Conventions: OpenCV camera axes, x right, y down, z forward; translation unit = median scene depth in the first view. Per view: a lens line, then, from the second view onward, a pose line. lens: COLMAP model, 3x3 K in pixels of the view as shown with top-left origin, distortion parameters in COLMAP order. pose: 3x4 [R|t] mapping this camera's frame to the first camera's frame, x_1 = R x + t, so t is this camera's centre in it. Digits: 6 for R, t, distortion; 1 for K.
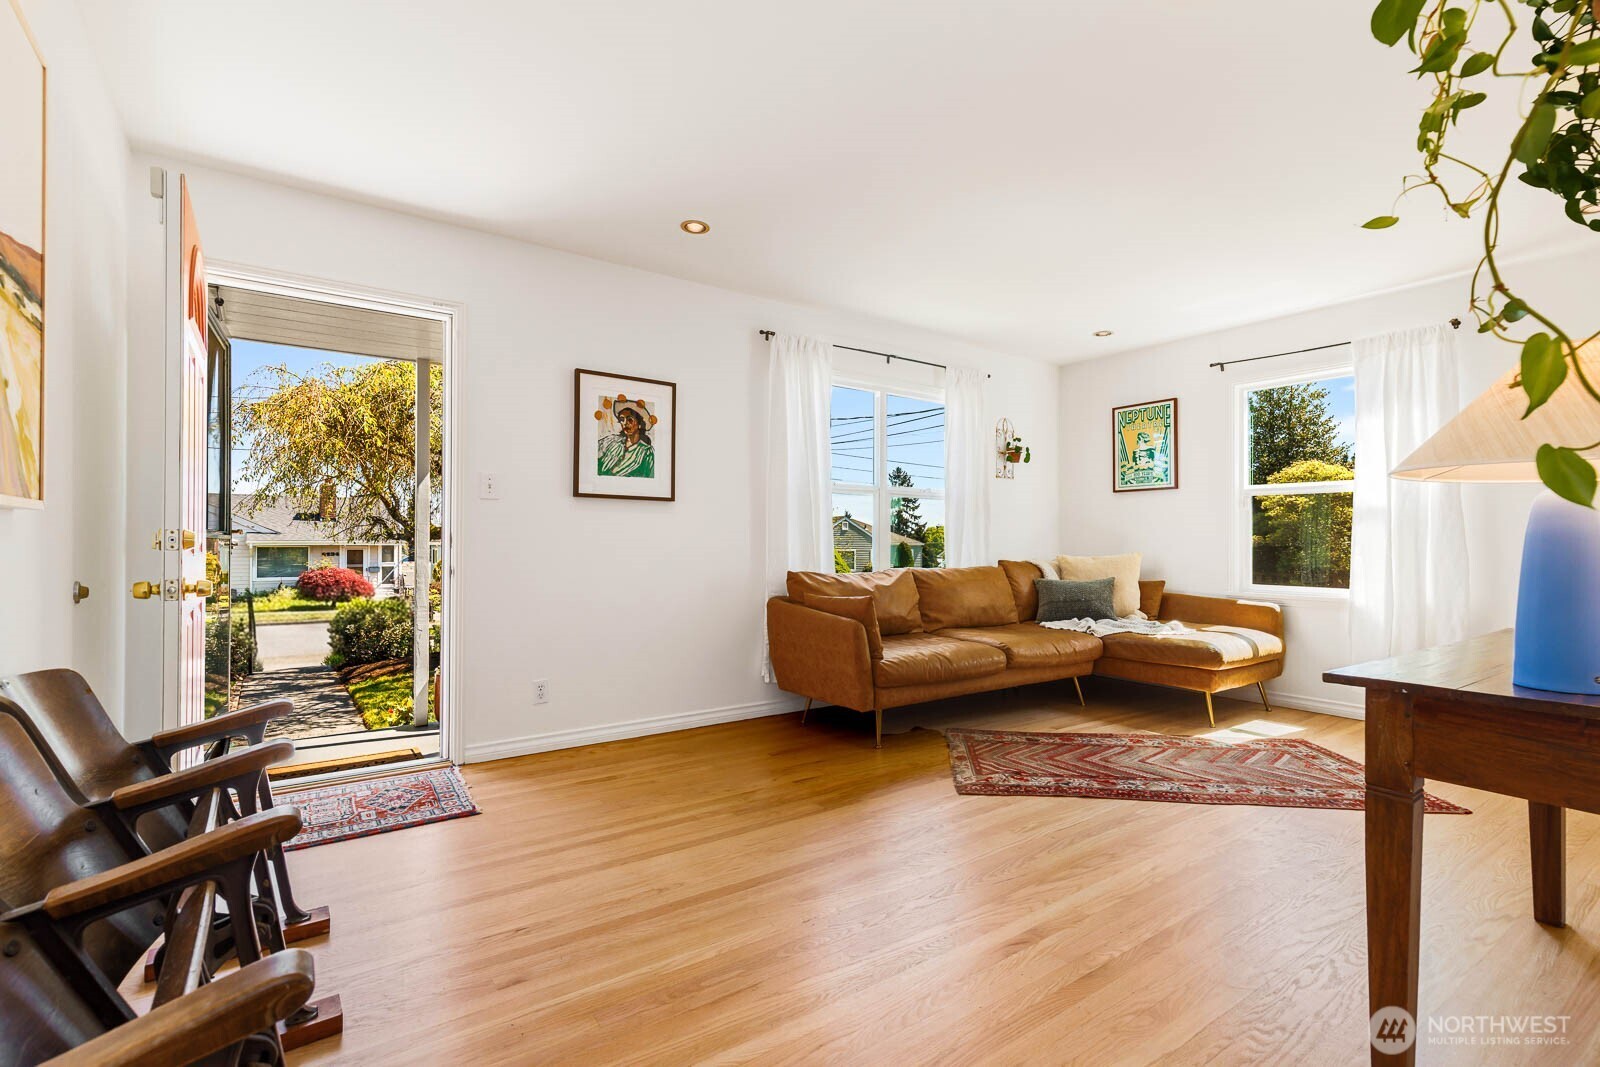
lens RADIAL K [[731.9, 0, 809.2], [0, 731.9, 536.1], [0, 0, 1]] dist [0.001536, -0.000719]
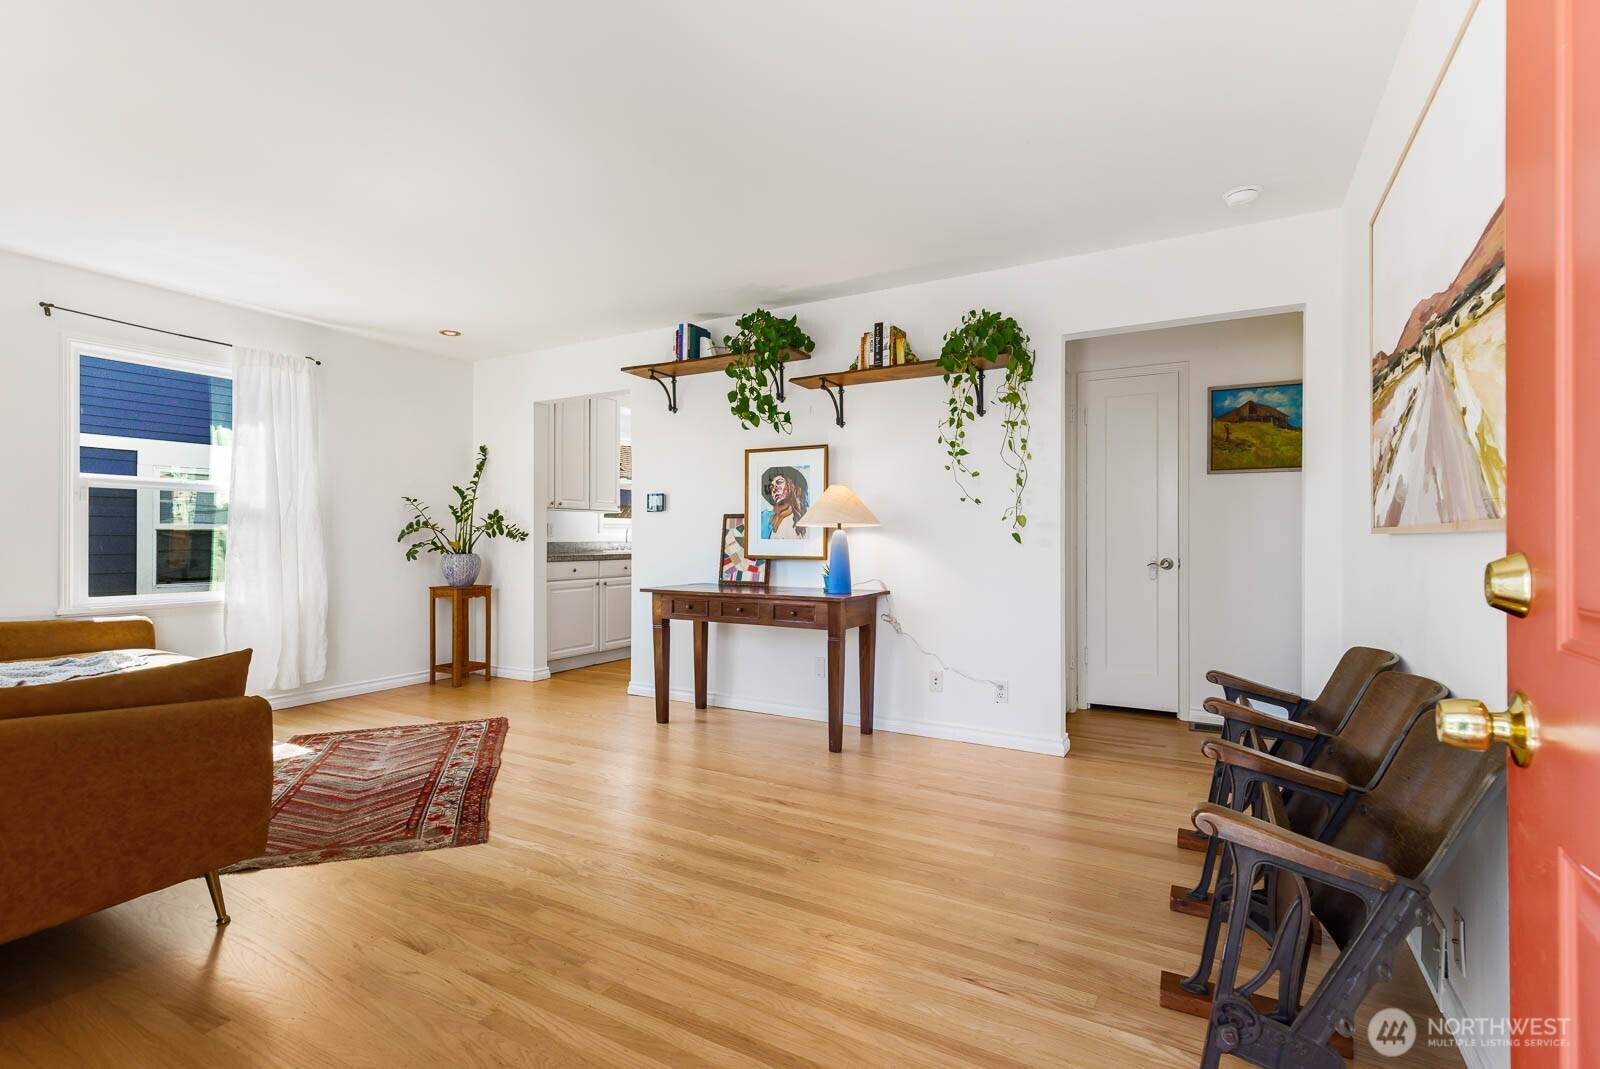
lens RADIAL K [[731.9, 0, 809.2], [0, 731.9, 537.1], [0, 0, 1]] dist [0.001536, -0.000719]
pose [[-0.428370, -0.002454, 0.903600, -0.651554], [-0.009695, 0.999951, -0.001881, -0.009388], [-0.903551, -0.009566, -0.428373, 0.903107]]
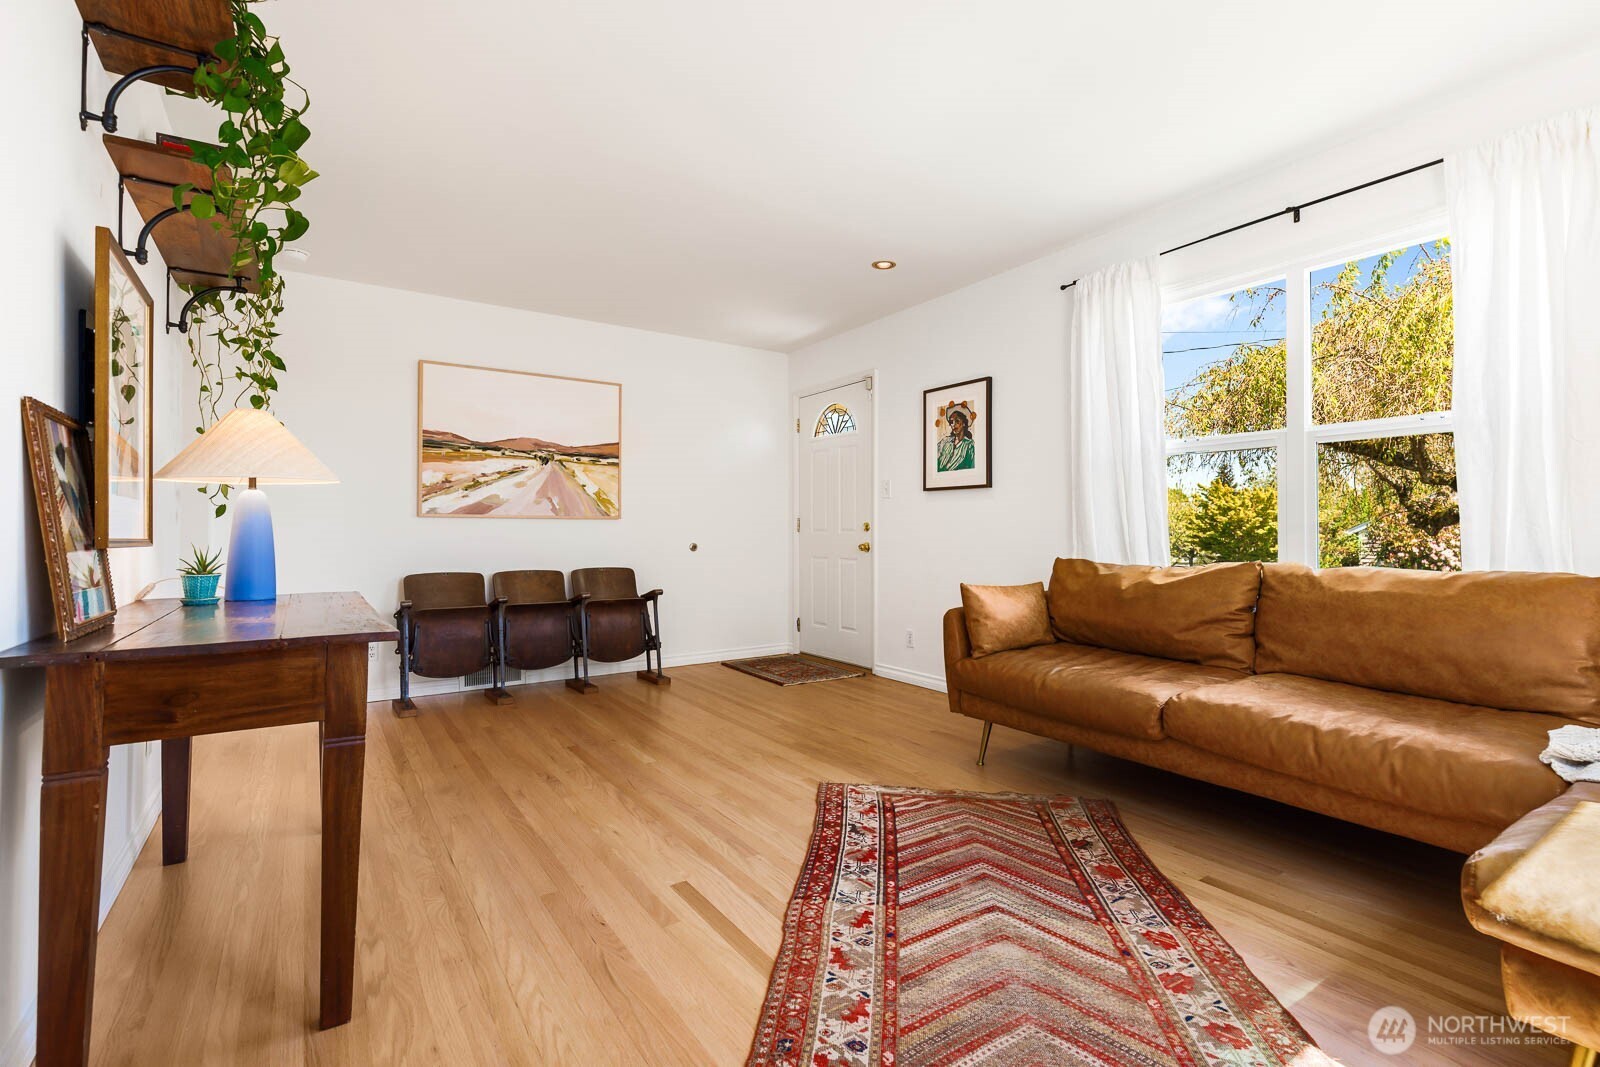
lens RADIAL K [[731.9, 0, 809.2], [0, 731.9, 536.1], [0, 0, 1]] dist [0.001536, -0.000719]
pose [[-0.015409, -0.001627, -0.999880, 1.024914], [0.009780, 0.999951, -0.001777, 0.025186], [0.999833, -0.009806, -0.015393, 0.880586]]
